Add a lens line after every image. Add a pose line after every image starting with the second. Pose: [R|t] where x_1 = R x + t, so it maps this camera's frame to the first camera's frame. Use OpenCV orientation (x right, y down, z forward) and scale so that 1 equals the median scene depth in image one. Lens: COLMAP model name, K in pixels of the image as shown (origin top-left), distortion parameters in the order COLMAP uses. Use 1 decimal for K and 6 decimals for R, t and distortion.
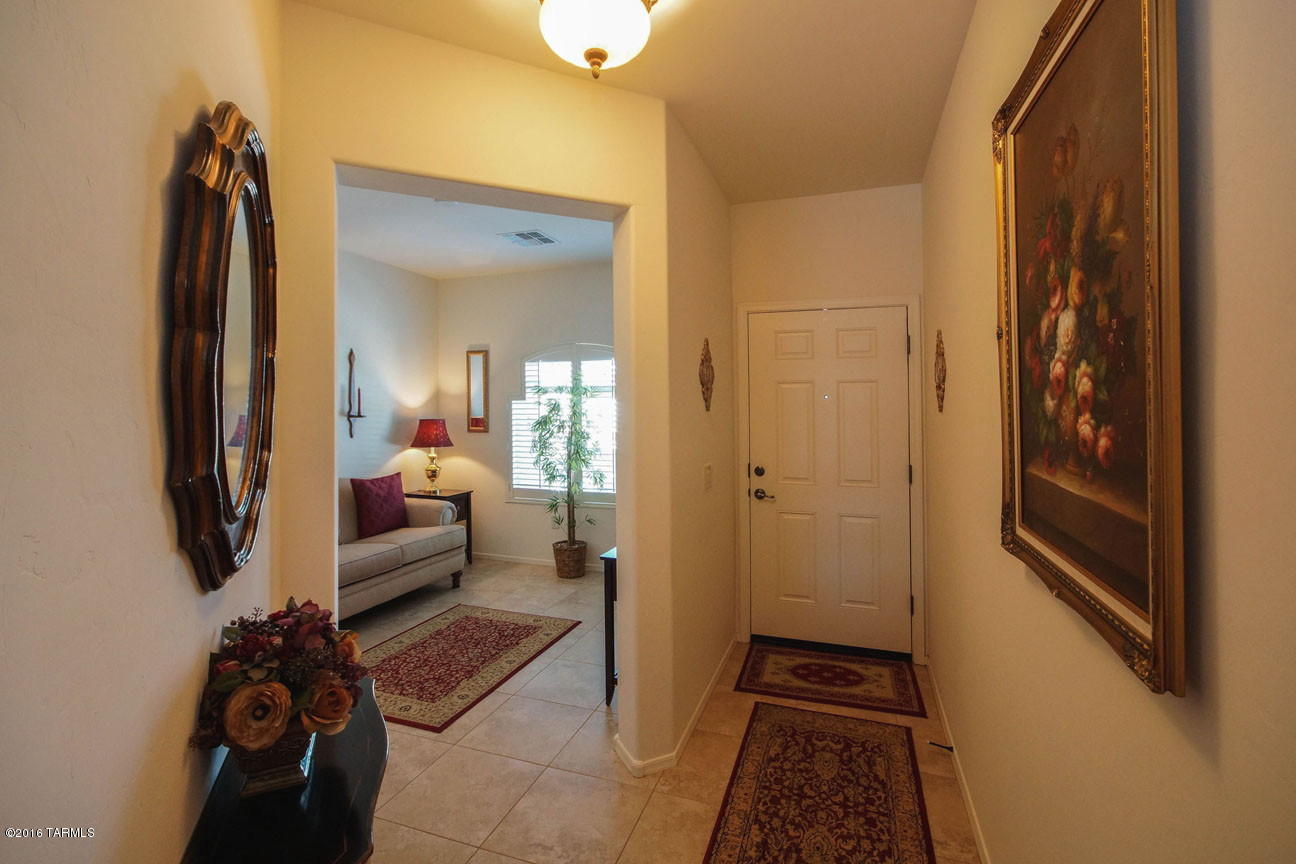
lens RADIAL K [[594.4, 0, 666.0], [0, 594.4, 421.6], [0, 0, 1]] dist [-0.022372, 0.000087]
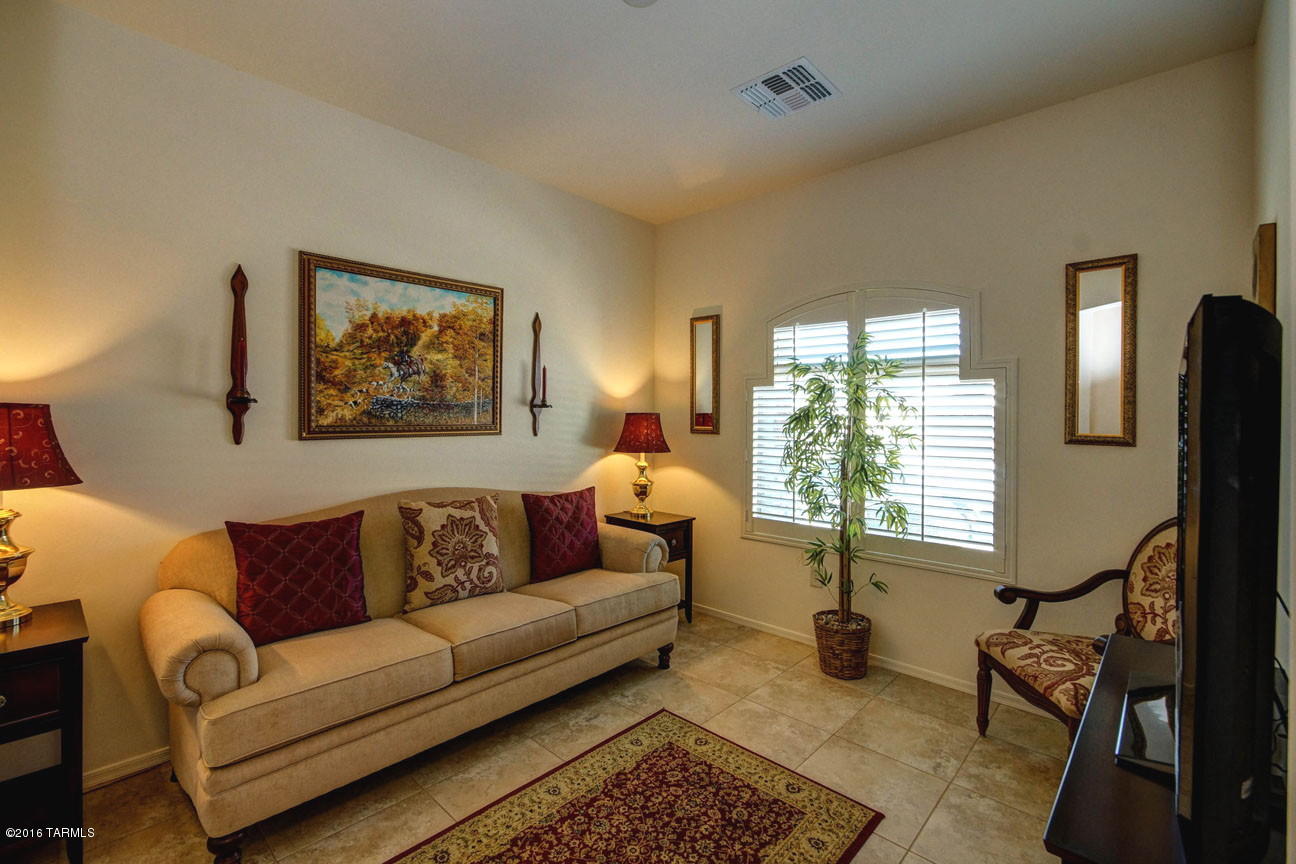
lens RADIAL K [[594.4, 0, 666.0], [0, 594.4, 421.6], [0, 0, 1]] dist [-0.022372, 0.000087]
pose [[0.922656, 0.012333, -0.385426, -0.098624], [-0.018931, 0.999732, -0.013329, 0.015783], [0.385159, 0.019594, 0.922642, 0.370881]]
